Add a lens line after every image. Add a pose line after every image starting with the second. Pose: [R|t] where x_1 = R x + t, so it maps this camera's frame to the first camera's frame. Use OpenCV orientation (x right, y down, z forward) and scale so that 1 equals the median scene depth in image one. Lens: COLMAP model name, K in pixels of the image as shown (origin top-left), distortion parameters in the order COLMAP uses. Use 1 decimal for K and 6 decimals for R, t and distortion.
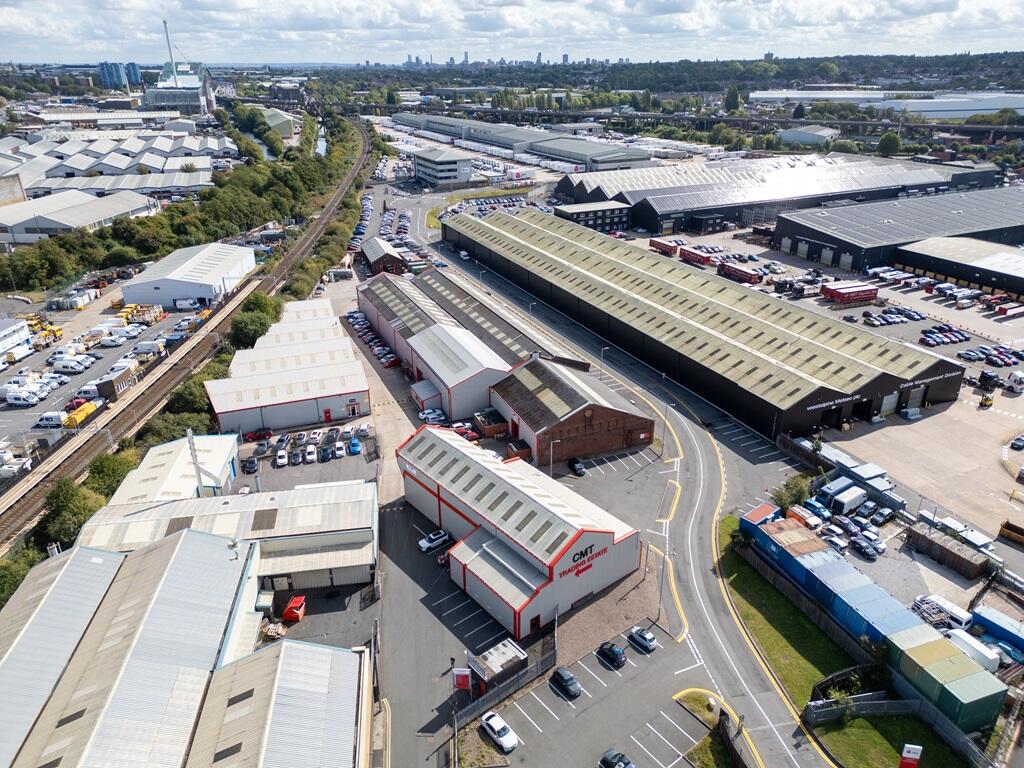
lens RADIAL K [[709.4, 0, 512.0], [0, 709.4, 384.0], [0, 0, 1]] dist [0.077365, -0.070823]
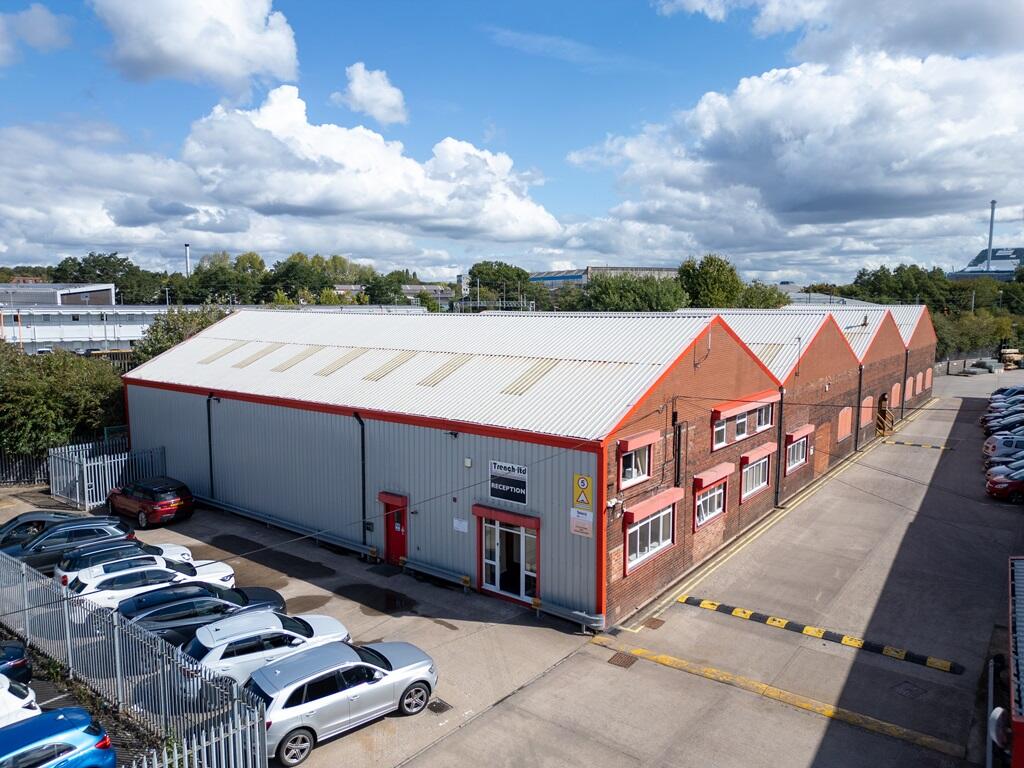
lens RADIAL K [[709.4, 0, 512.0], [0, 709.4, 384.0], [0, 0, 1]] dist [0.077365, -0.070823]
pose [[0.525546, 0.104814, -0.844284, -0.136277], [-0.350005, 0.931148, -0.102271, 0.025382], [0.775434, 0.349252, 0.526046, 1.317234]]
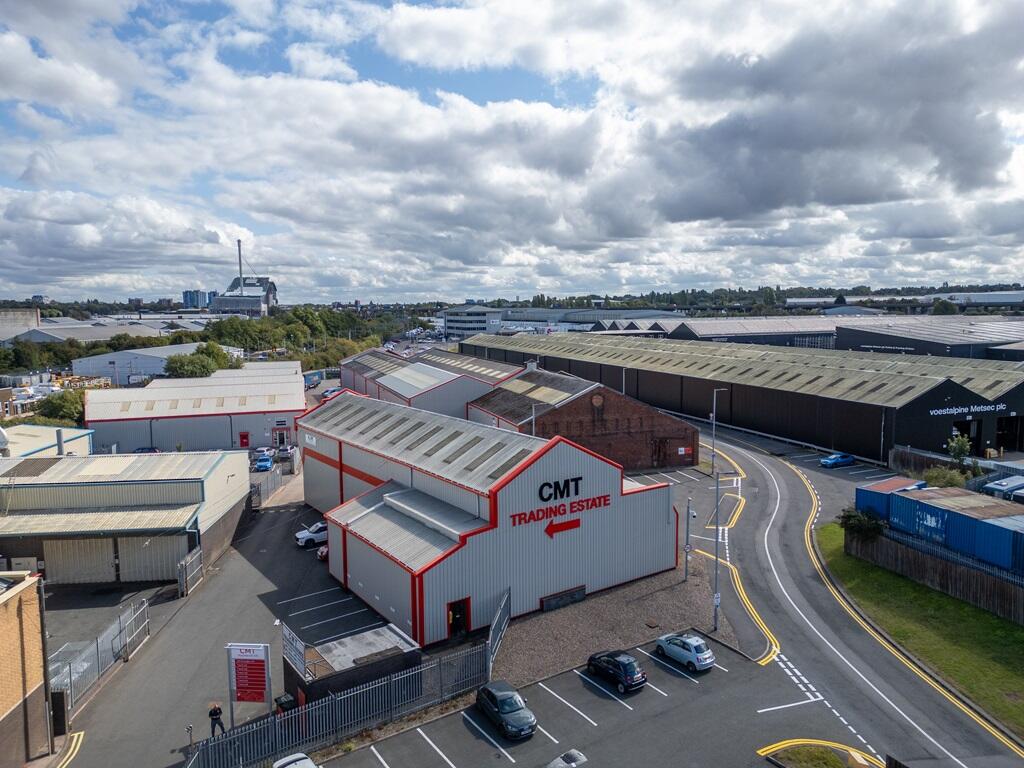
lens RADIAL K [[709.4, 0, 512.0], [0, 709.4, 384.0], [0, 0, 1]] dist [0.077365, -0.070823]
pose [[0.997704, 0.000768, -0.067727, 0.091524], [-0.021659, 0.951050, -0.308279, 0.299909], [0.064175, 0.309038, 0.948882, 0.438274]]
